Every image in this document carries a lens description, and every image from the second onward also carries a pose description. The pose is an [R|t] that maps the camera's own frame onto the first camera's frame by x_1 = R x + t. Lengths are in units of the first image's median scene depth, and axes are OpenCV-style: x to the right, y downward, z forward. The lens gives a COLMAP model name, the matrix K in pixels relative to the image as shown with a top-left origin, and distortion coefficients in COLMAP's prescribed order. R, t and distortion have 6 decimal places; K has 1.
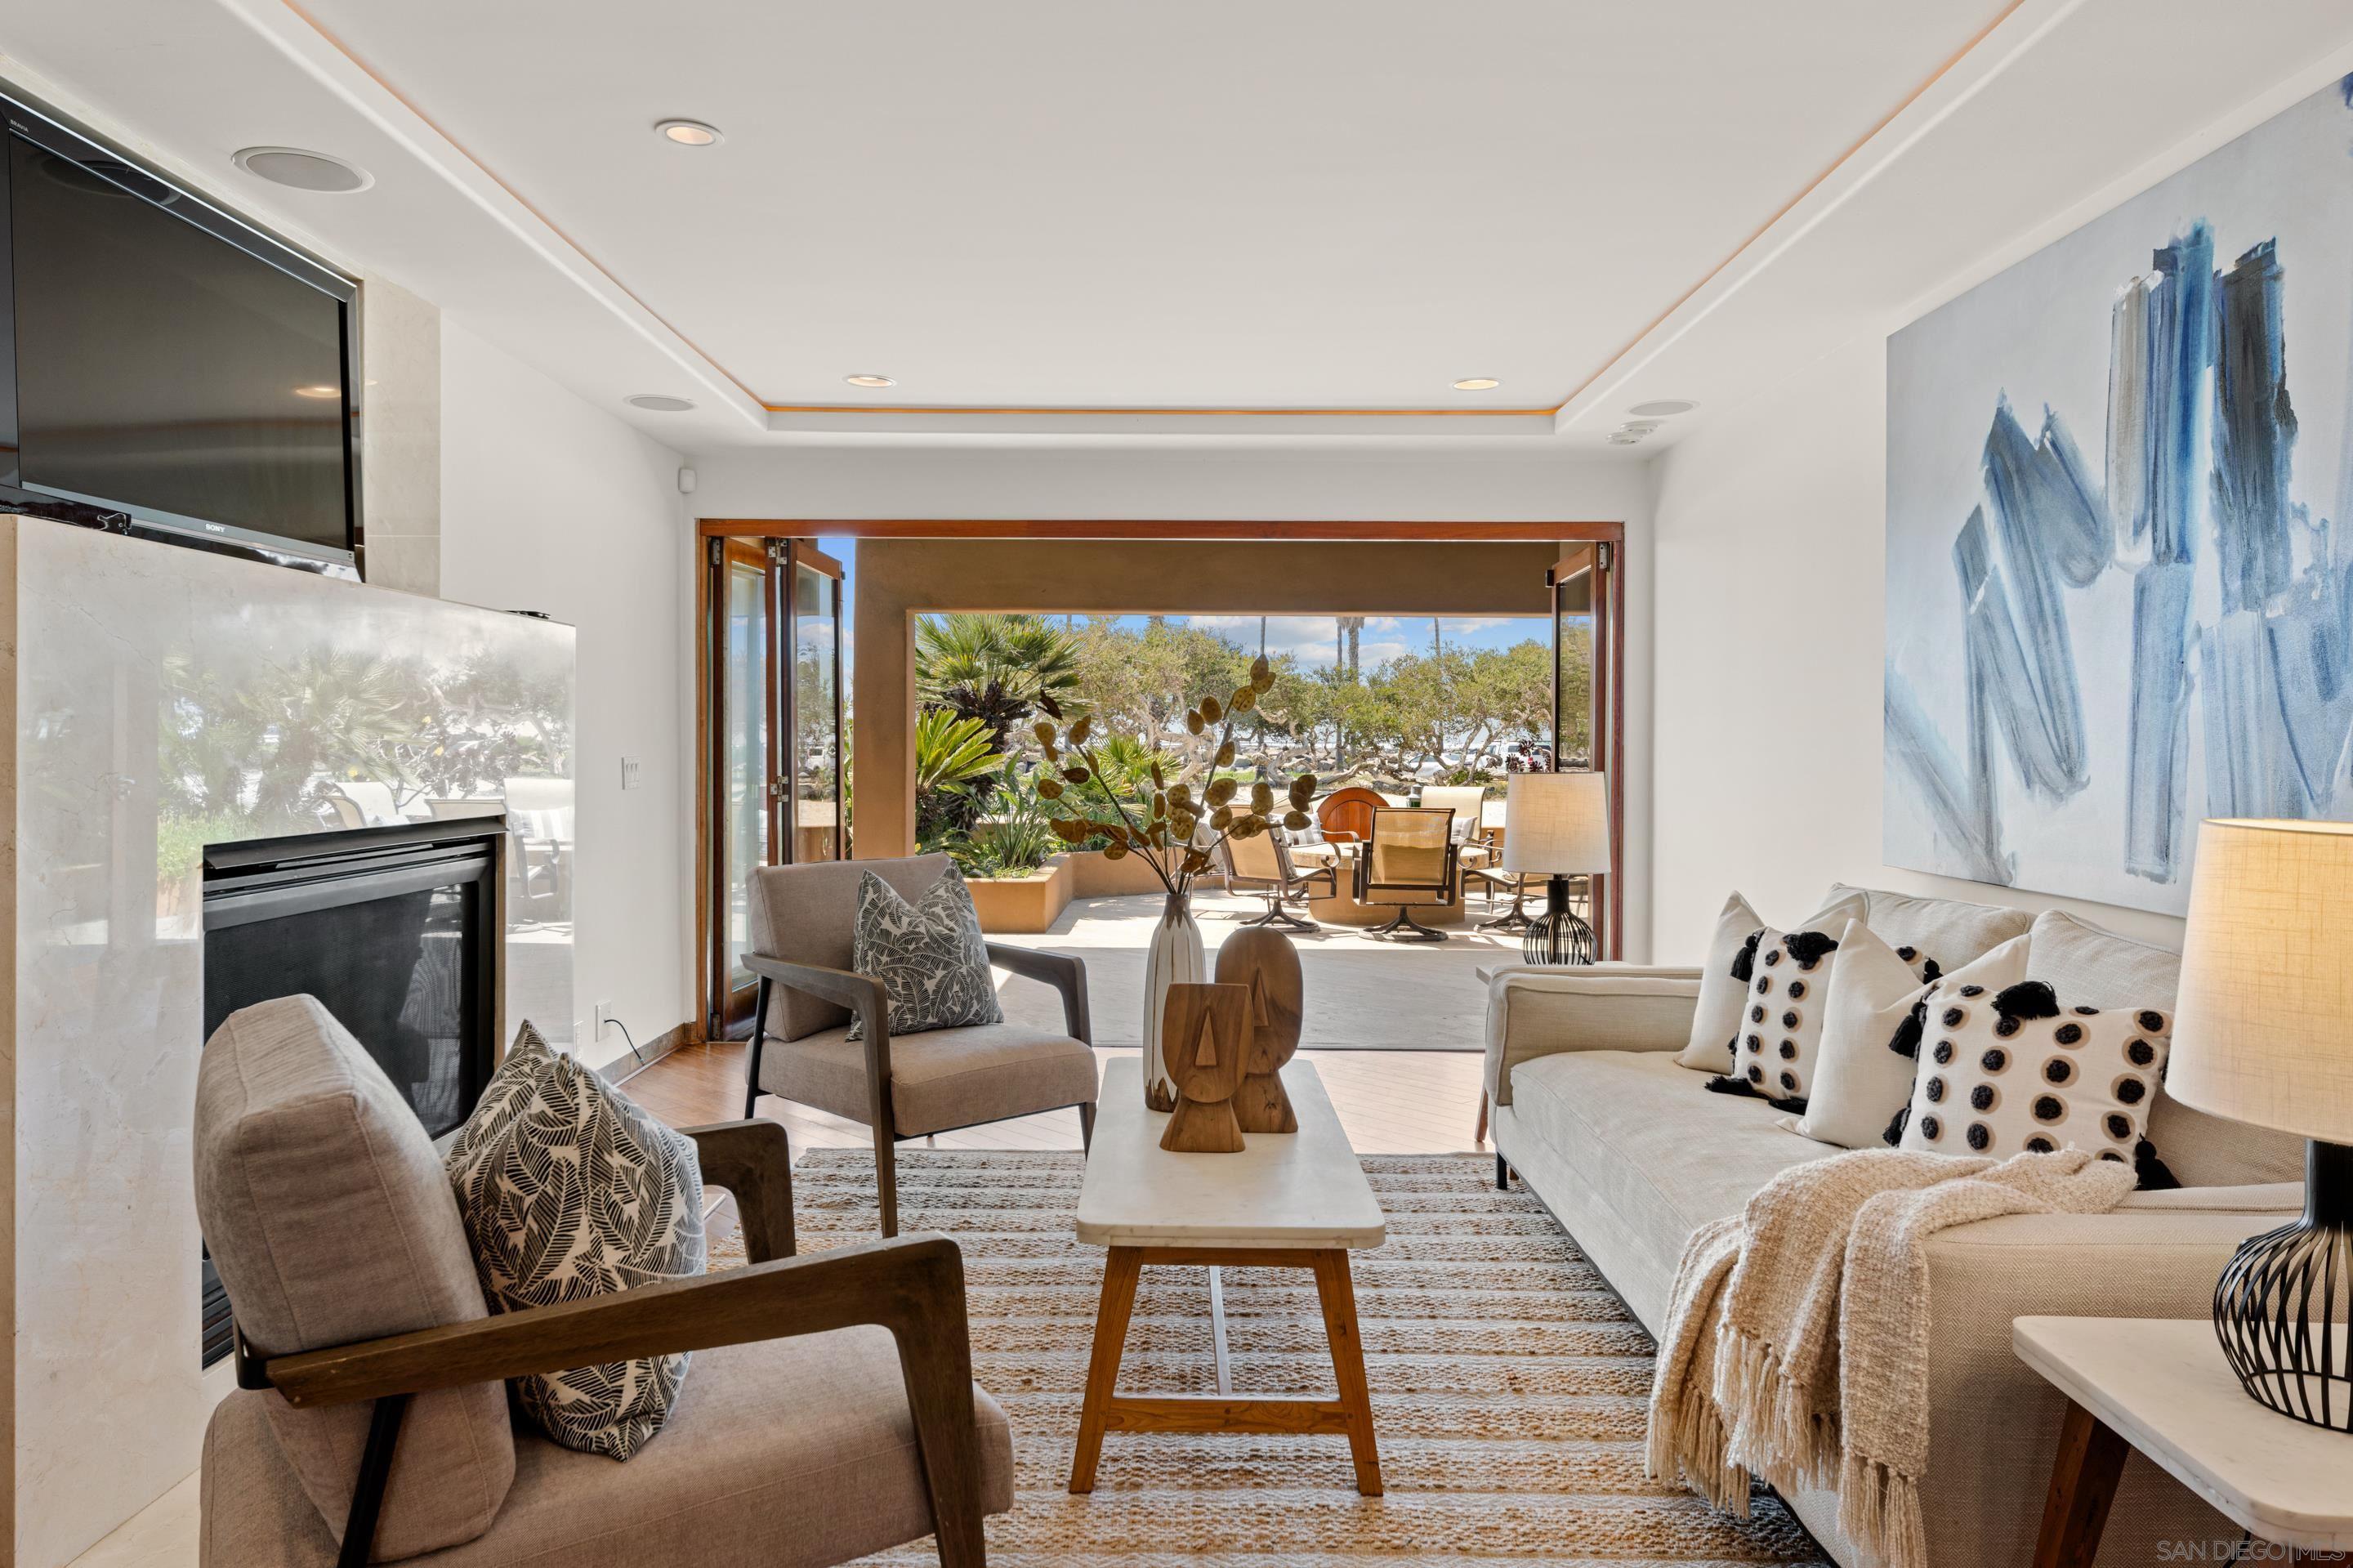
lens RADIAL K [[1524.8, 0, 1172.0], [0, 1524.8, 759.1], [0, 0, 1]] dist [0.019501, -0.012810]
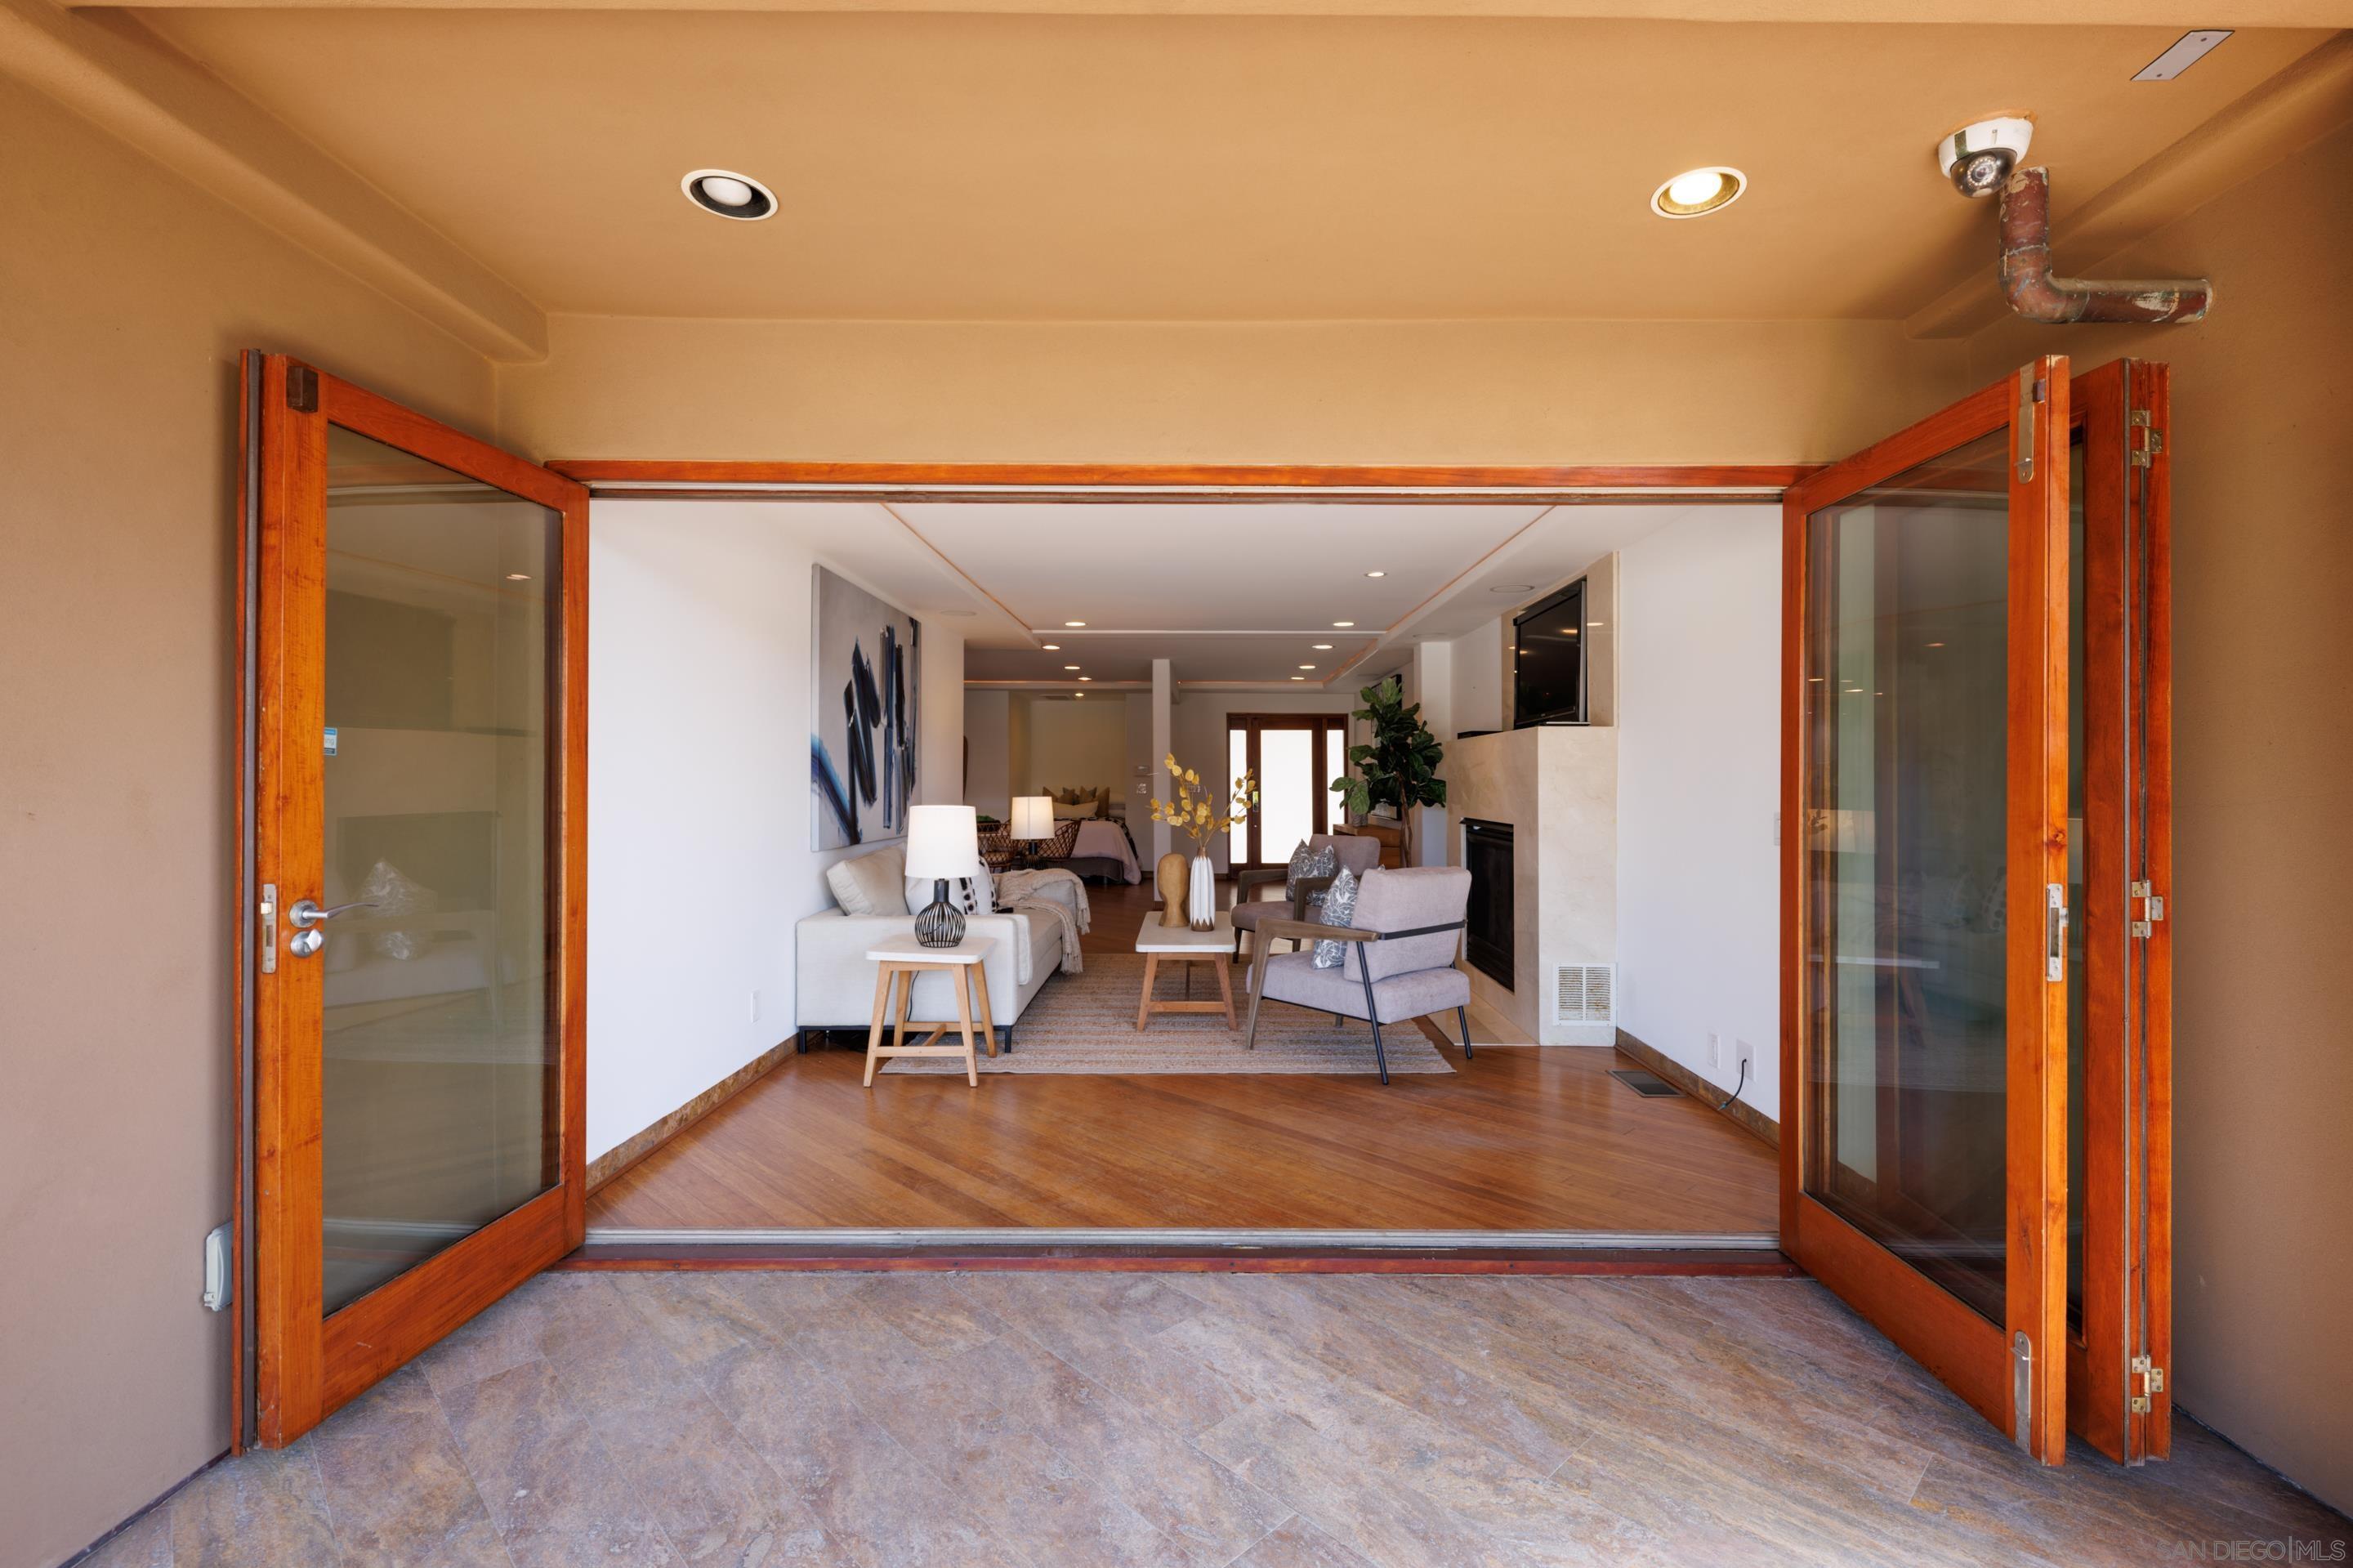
lens RADIAL K [[1064.1, 0, 1186.6], [0, 1064.1, 779.8], [0, 0, 1]] dist [0.016233, -0.007493]
pose [[-0.999958, -0.008657, 0.002945, 0.021981], [-0.008628, 0.999915, 0.009824, -0.038775], [-0.003030, 0.009799, -0.999947, 2.669834]]
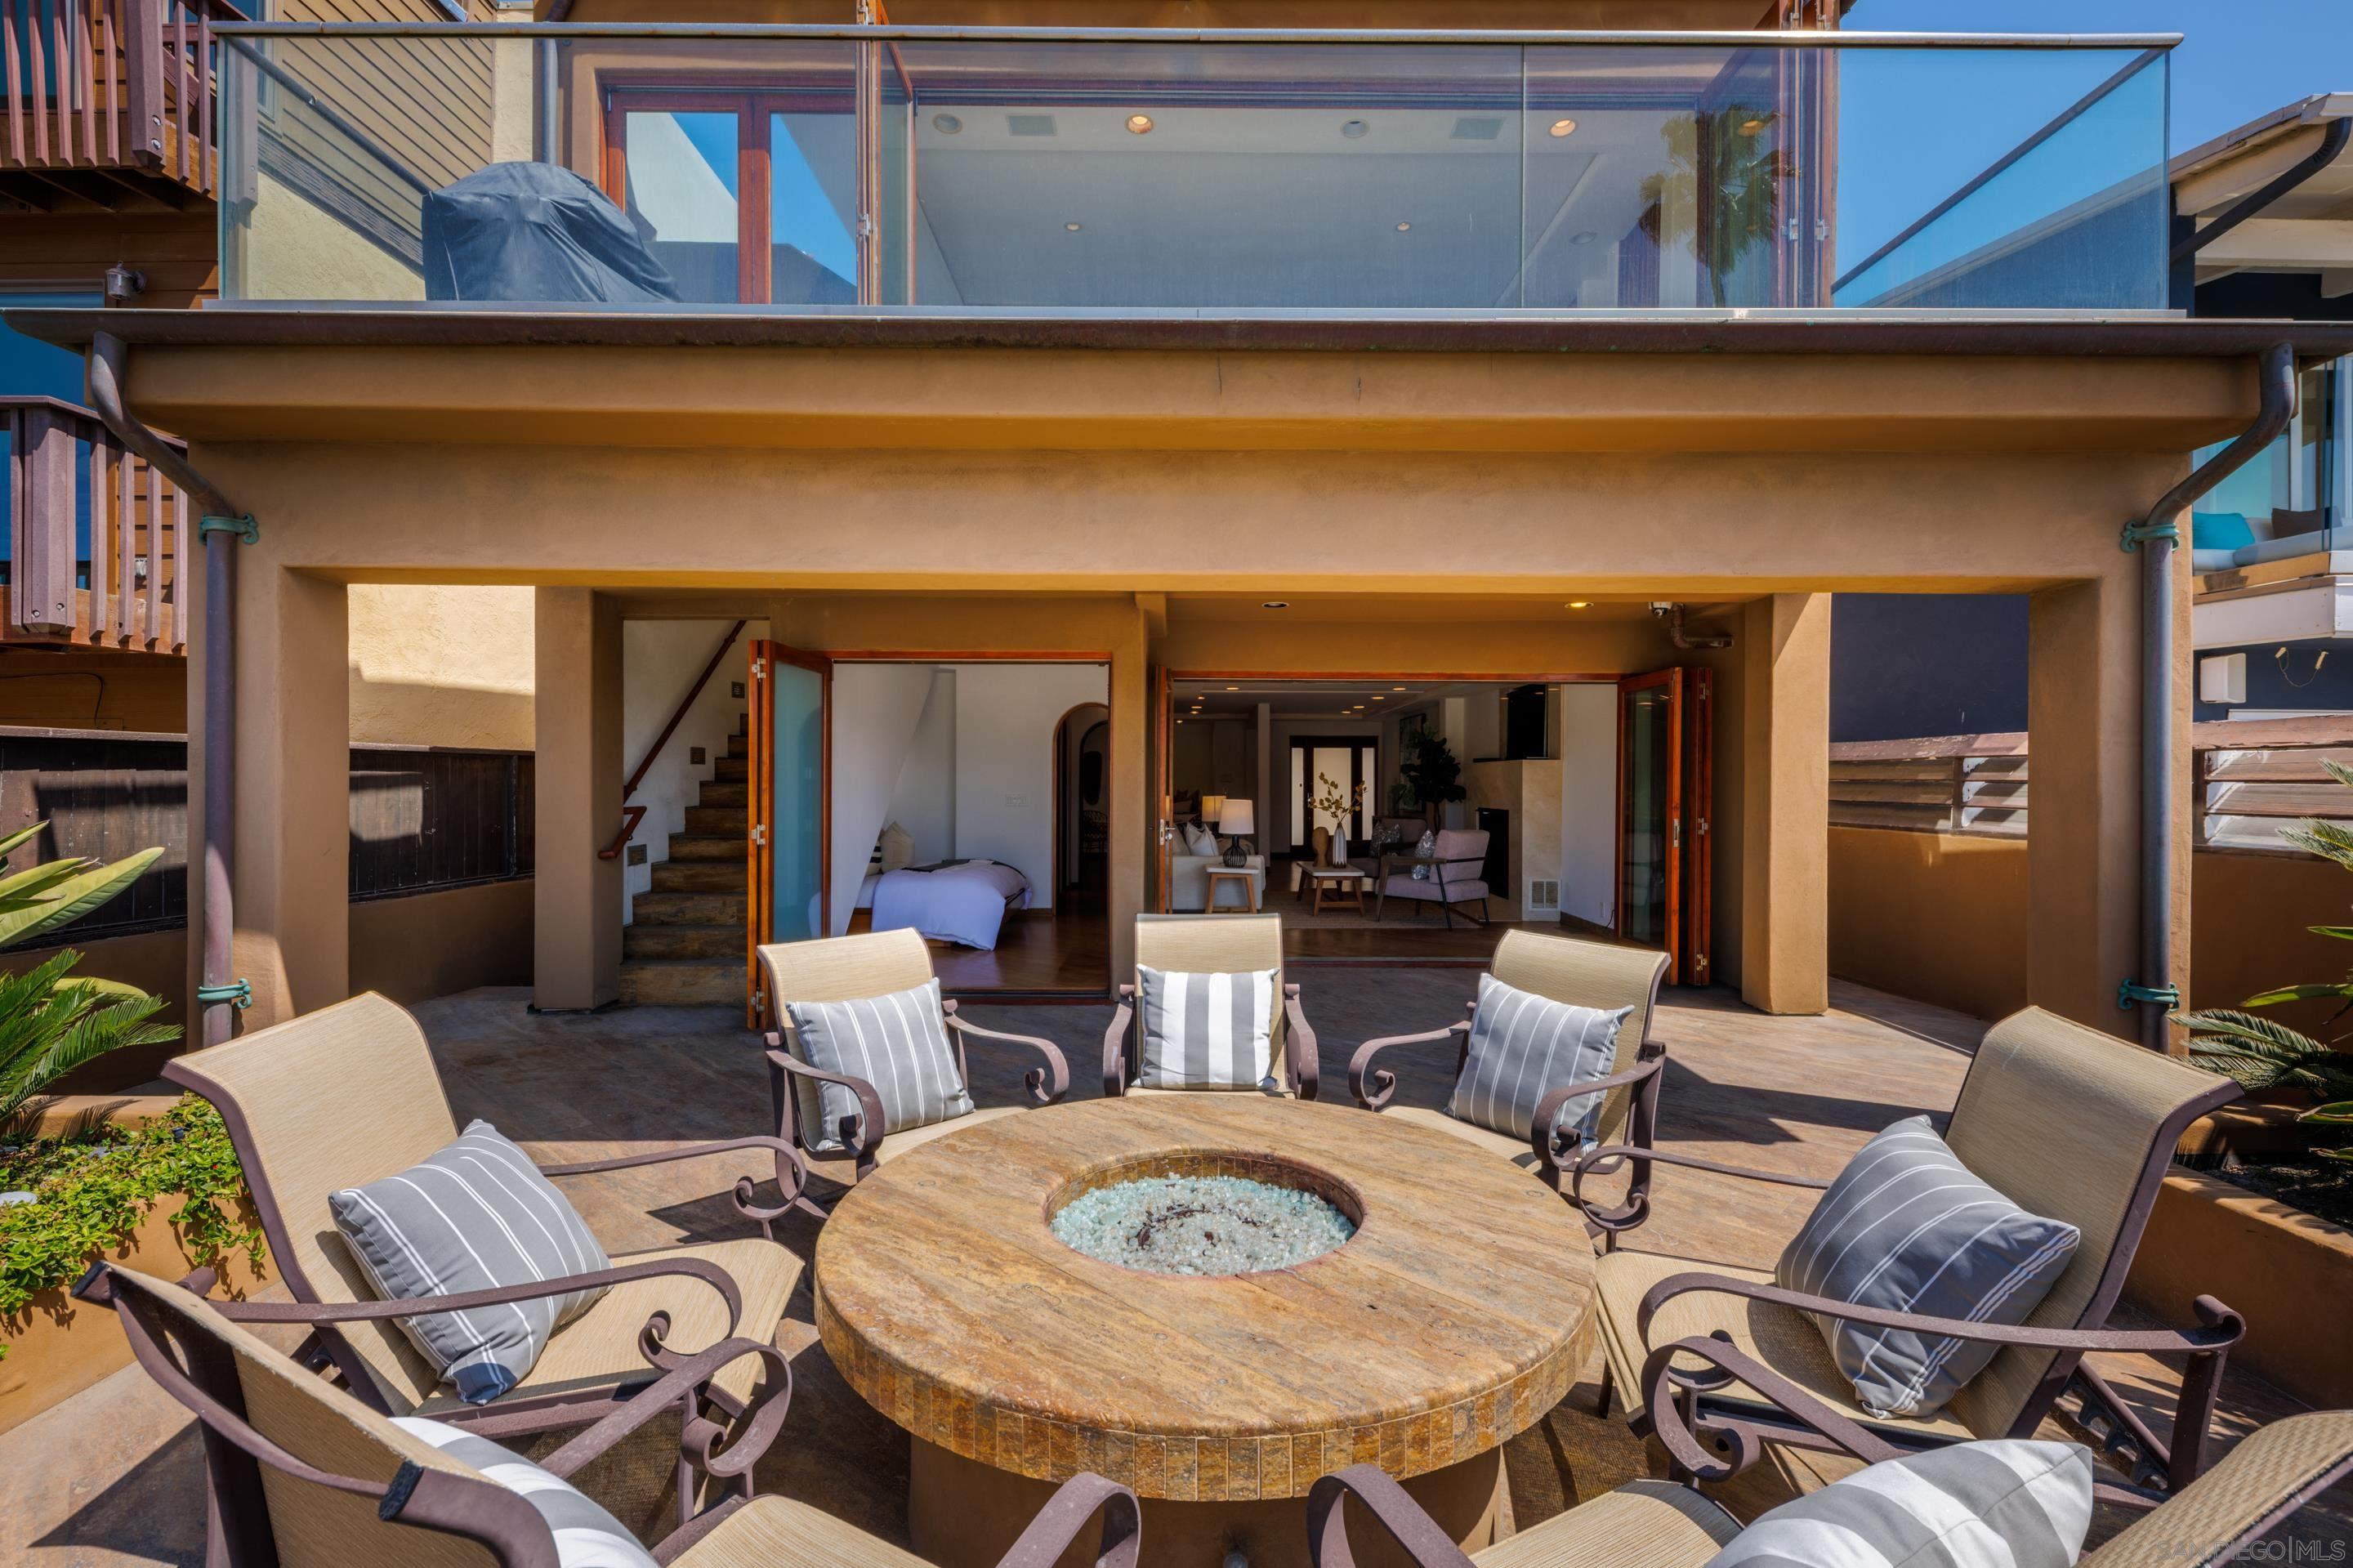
lens RADIAL K [[1064.1, 0, 1170.6], [0, 1064.1, 787.9], [0, 0, 1]] dist [0.016233, -0.007493]
pose [[-0.999883, -0.009821, -0.011711, 0.568468], [-0.010009, 0.999821, 0.016066, -0.064098], [0.011551, 0.016181, -0.999802, 4.189986]]
